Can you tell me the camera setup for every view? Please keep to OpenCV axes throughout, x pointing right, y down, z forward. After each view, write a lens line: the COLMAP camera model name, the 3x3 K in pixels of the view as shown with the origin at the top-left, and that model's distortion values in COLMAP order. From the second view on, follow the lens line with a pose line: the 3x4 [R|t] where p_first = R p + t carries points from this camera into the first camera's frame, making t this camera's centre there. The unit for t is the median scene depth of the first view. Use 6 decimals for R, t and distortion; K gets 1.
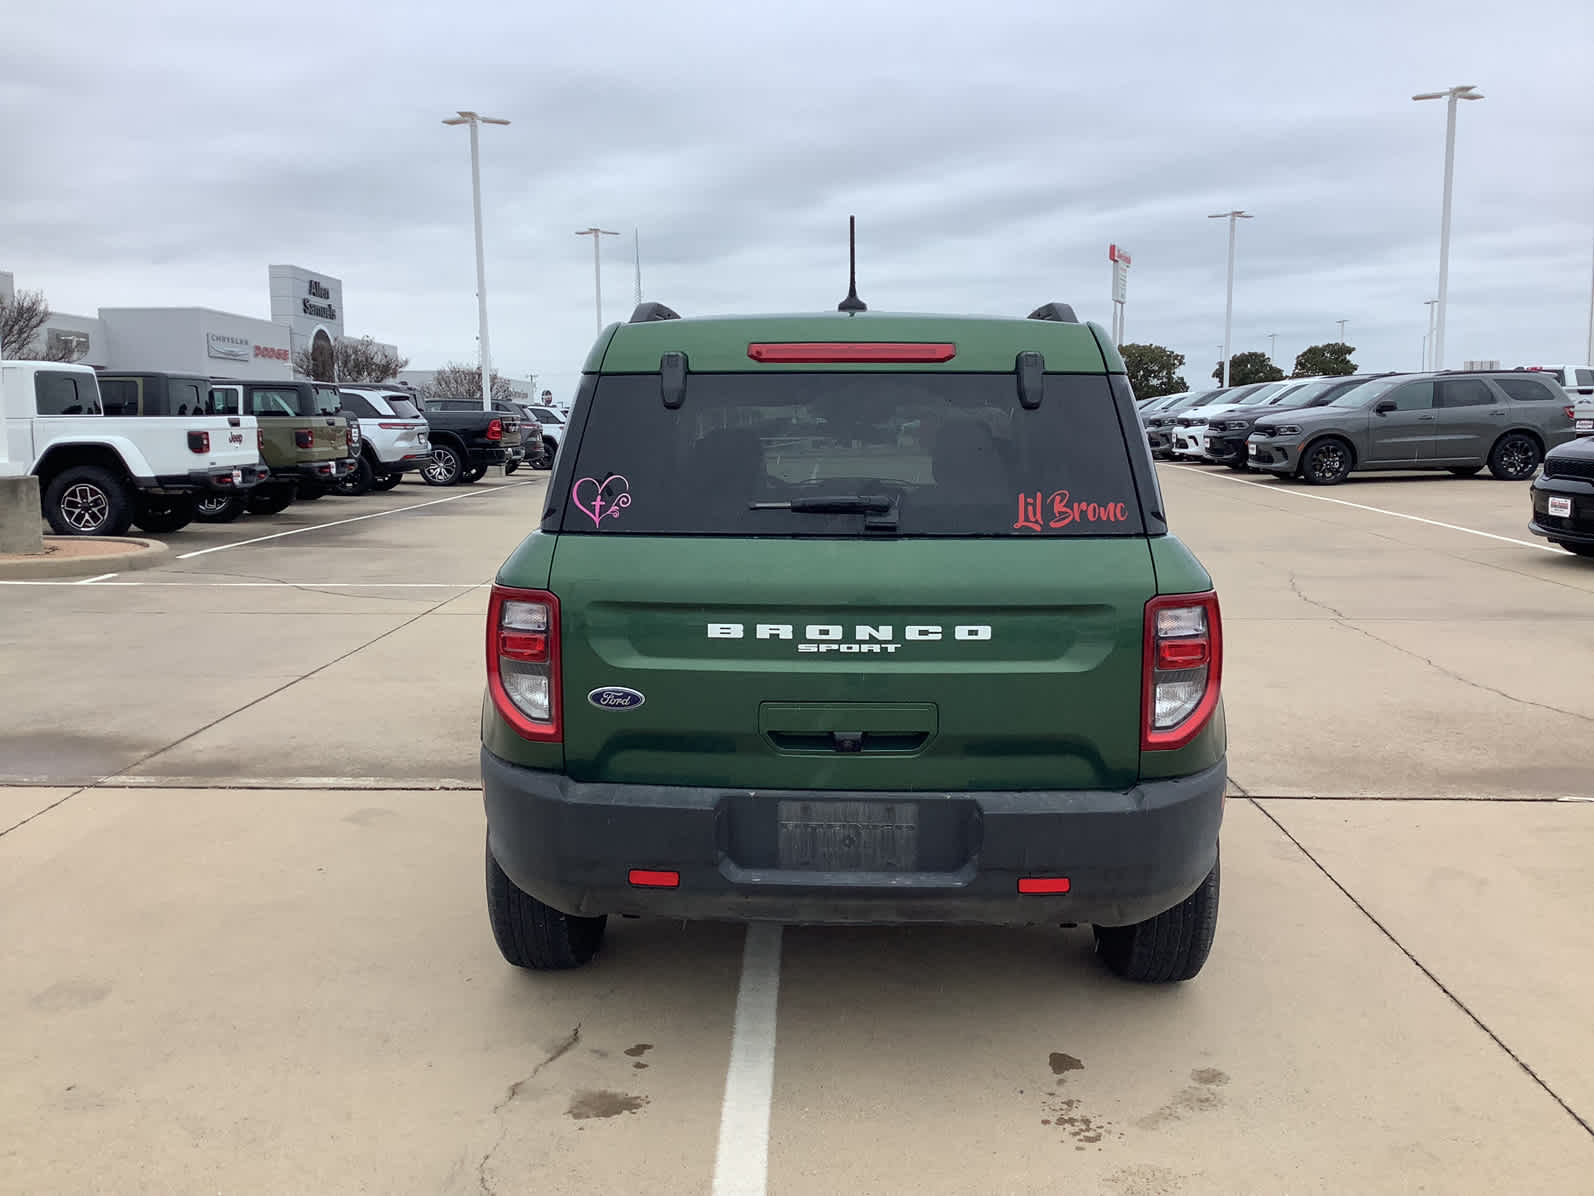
lens RADIAL K [[1306.7, 0, 797.0], [0, 1306.7, 598.0], [0, 0, 1]] dist [0.081312, -0.157799]
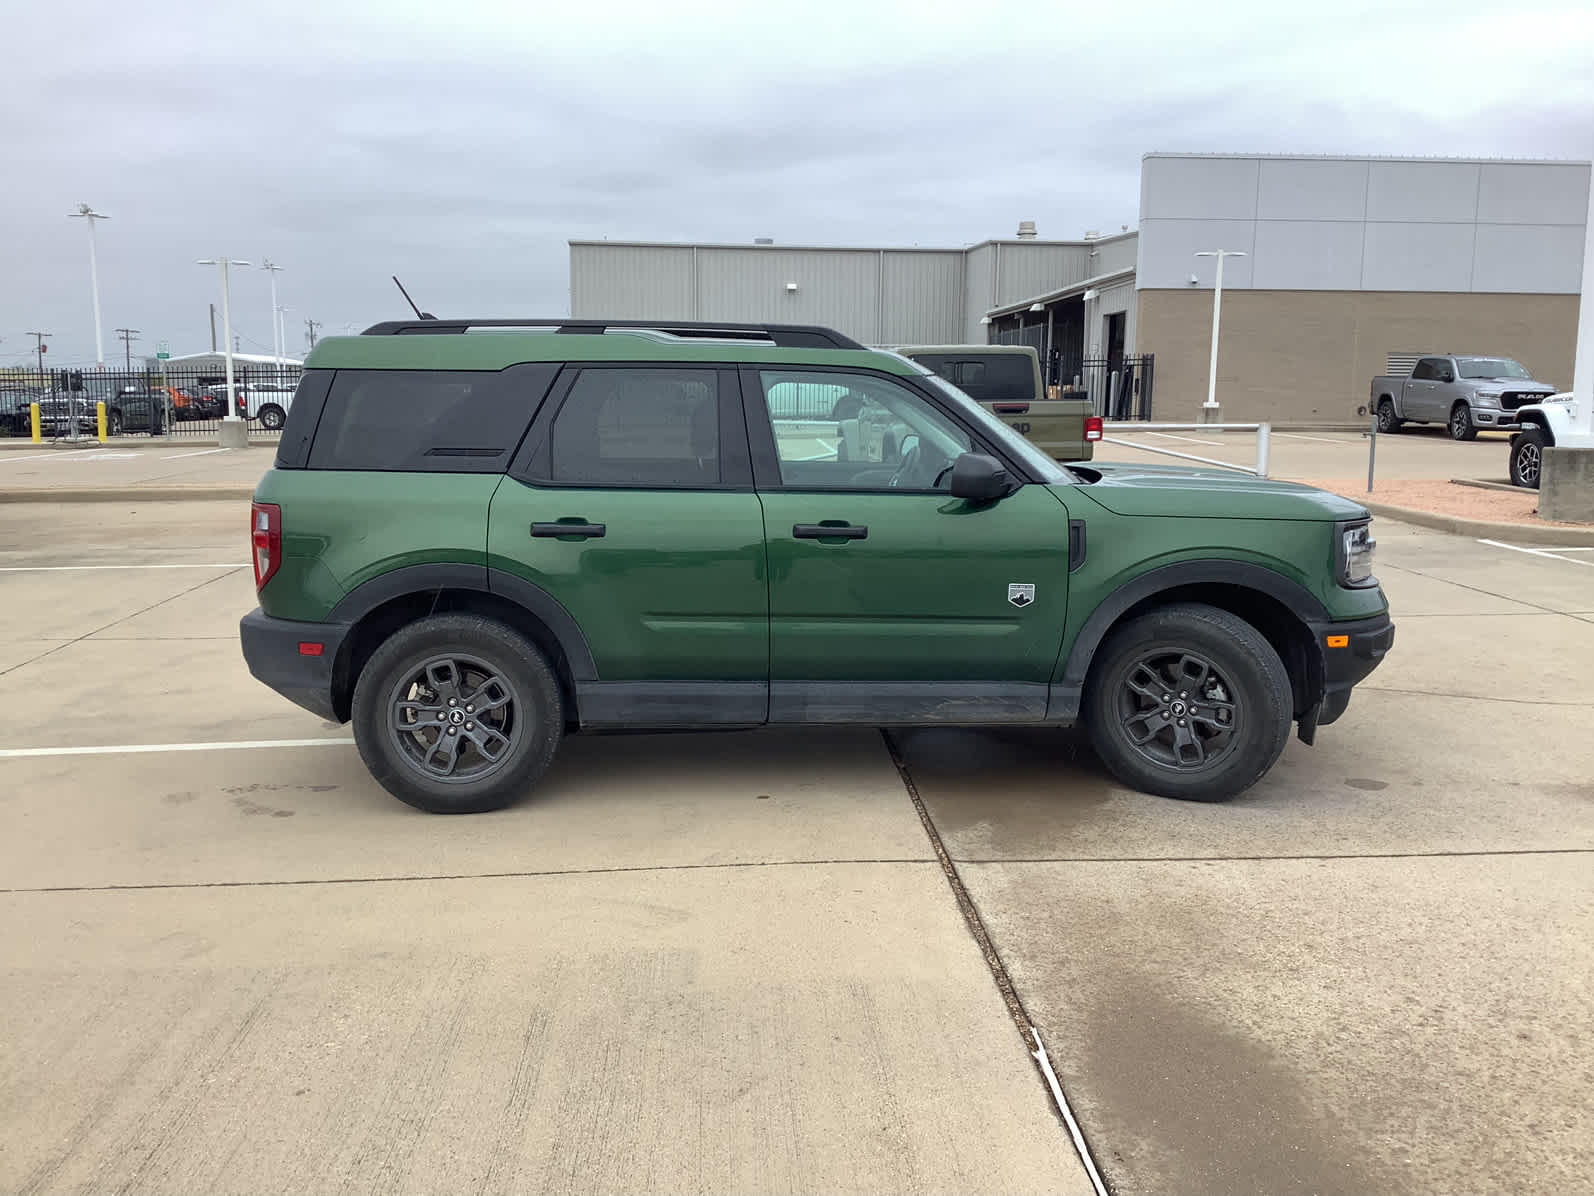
lens RADIAL K [[1306.7, 0, 797.0], [0, 1306.7, 598.0], [0, 0, 1]] dist [0.081312, -0.157799]
pose [[0.115615, 0.146841, -0.982380, 1.879578], [-0.130076, 0.982734, 0.131585, -0.164981], [0.984740, 0.112571, 0.132719, 1.380052]]
